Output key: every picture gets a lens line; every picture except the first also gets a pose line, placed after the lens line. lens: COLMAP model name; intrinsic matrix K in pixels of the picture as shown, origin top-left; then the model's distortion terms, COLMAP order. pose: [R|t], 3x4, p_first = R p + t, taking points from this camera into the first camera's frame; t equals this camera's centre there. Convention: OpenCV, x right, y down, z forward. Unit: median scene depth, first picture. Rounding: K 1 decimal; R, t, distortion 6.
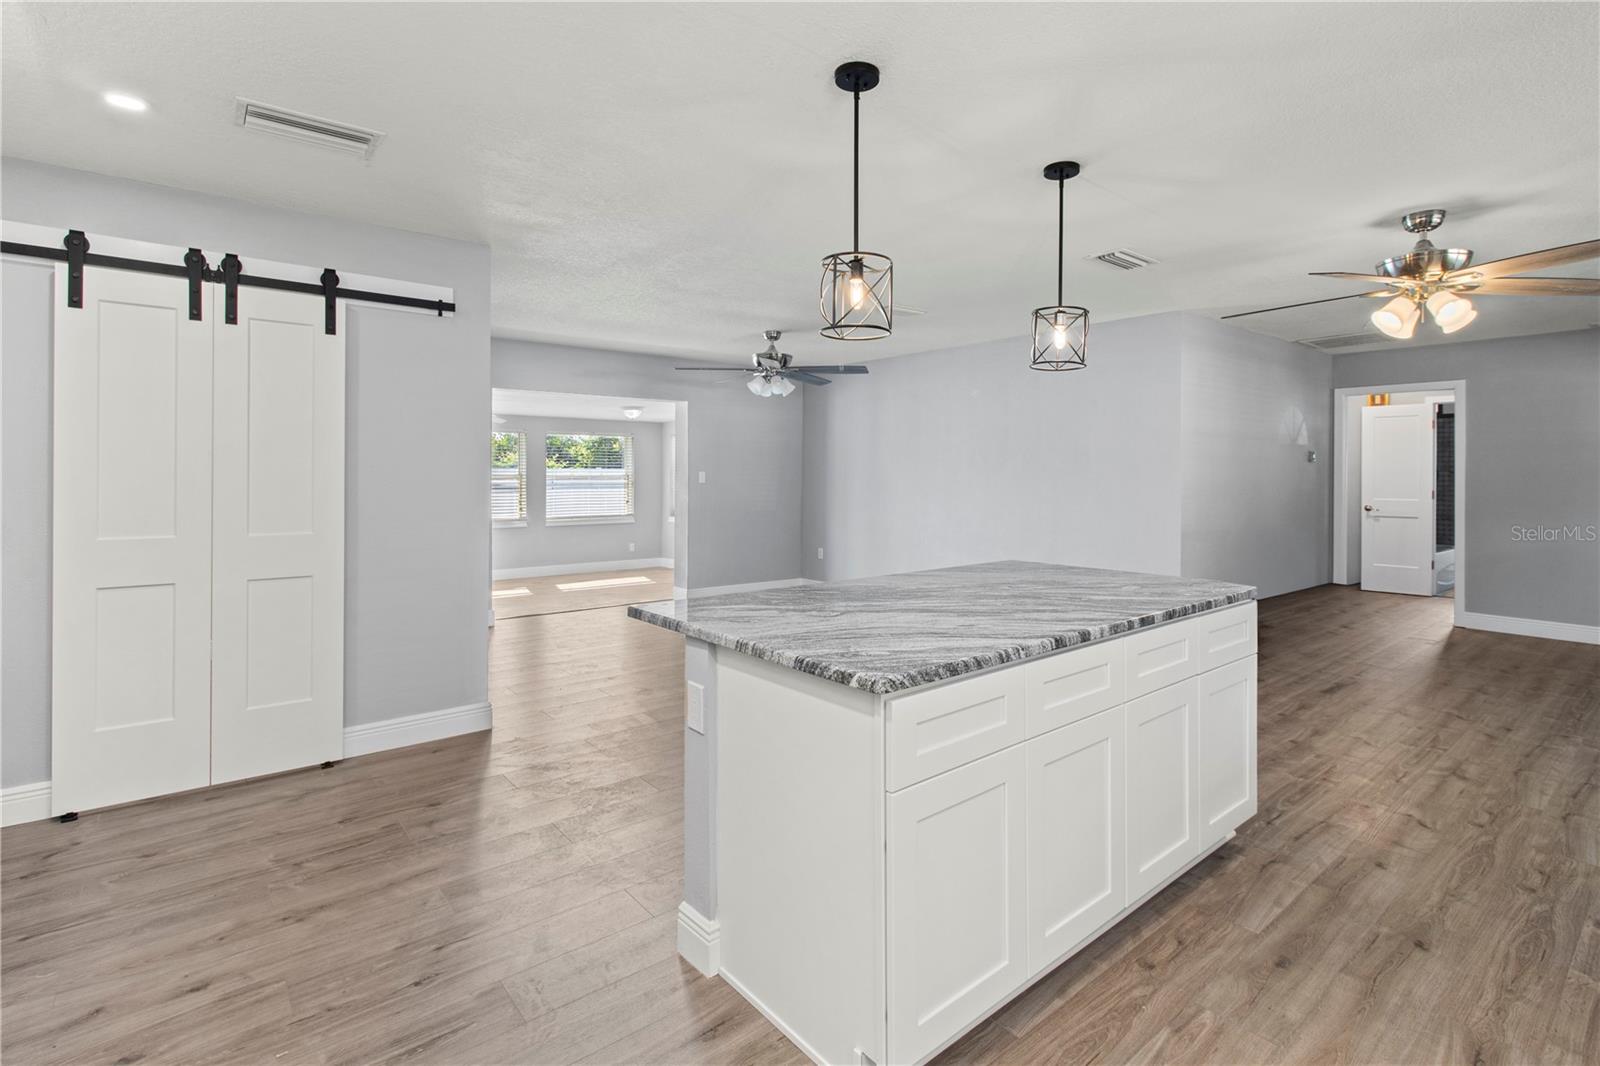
lens RADIAL K [[754.3, 0, 825.1], [0, 754.3, 462.1], [0, 0, 1]] dist [0.001839, -0.000002]
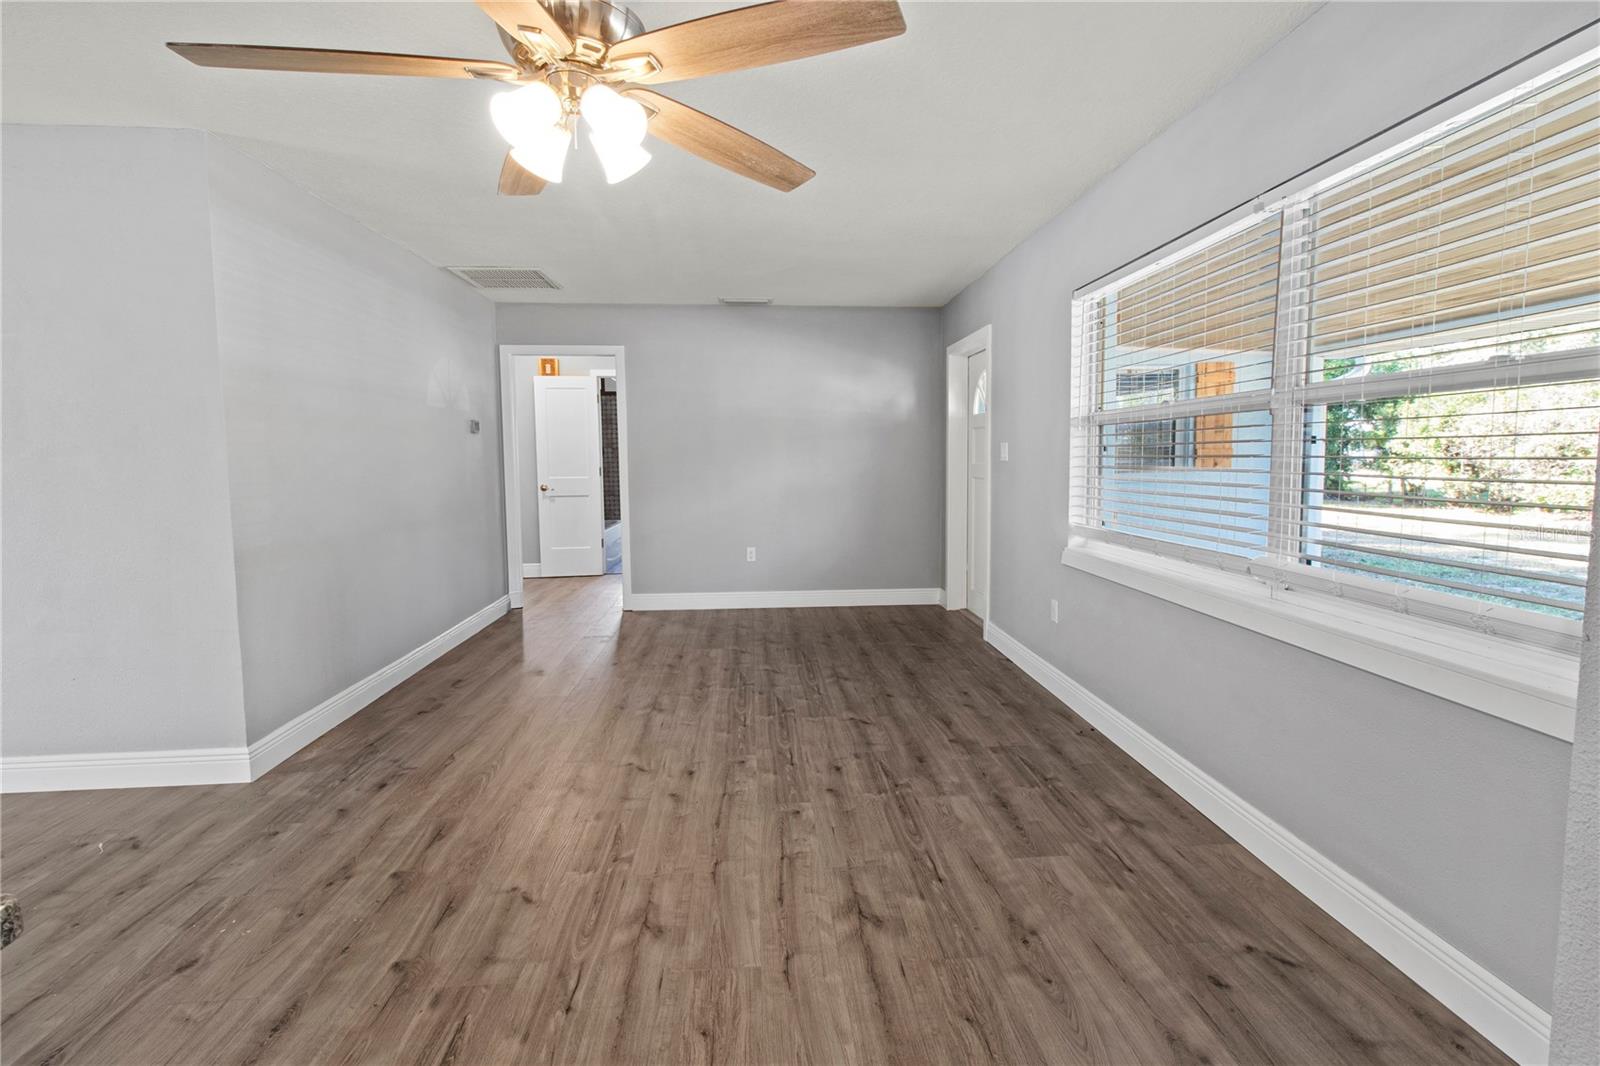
lens RADIAL K [[754.3, 0, 806.0], [0, 754.3, 538.8], [0, 0, 1]] dist [0.001839, -0.000002]
pose [[0.586943, -0.099878, 0.803444, 0.195993], [0.001925, 0.992531, 0.121977, 0.013398], [-0.809626, -0.070047, 0.582751, 0.244552]]
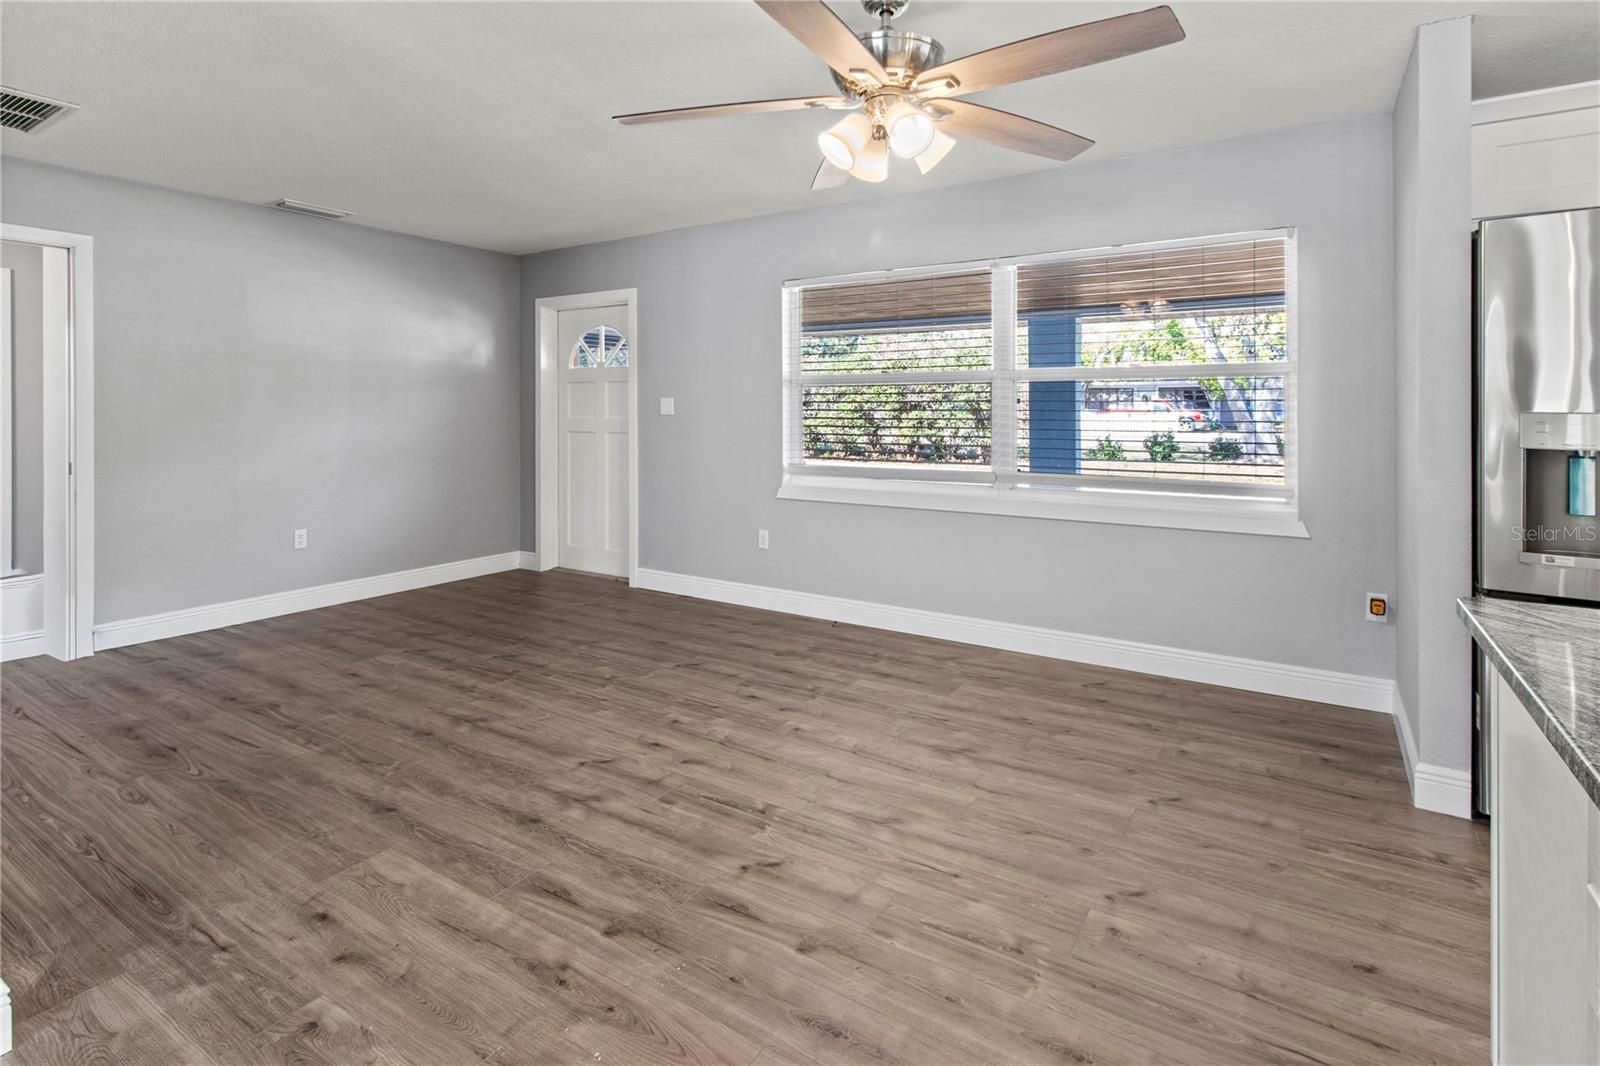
lens RADIAL K [[754.3, 0, 821.6], [0, 754.3, 537.9], [0, 0, 1]] dist [0.001839, -0.000002]
pose [[-0.305714, -0.164792, 0.937754, 0.101150], [-0.022478, 0.985883, 0.165922, 0.015395], [-0.951858, 0.029645, -0.305102, 0.546048]]
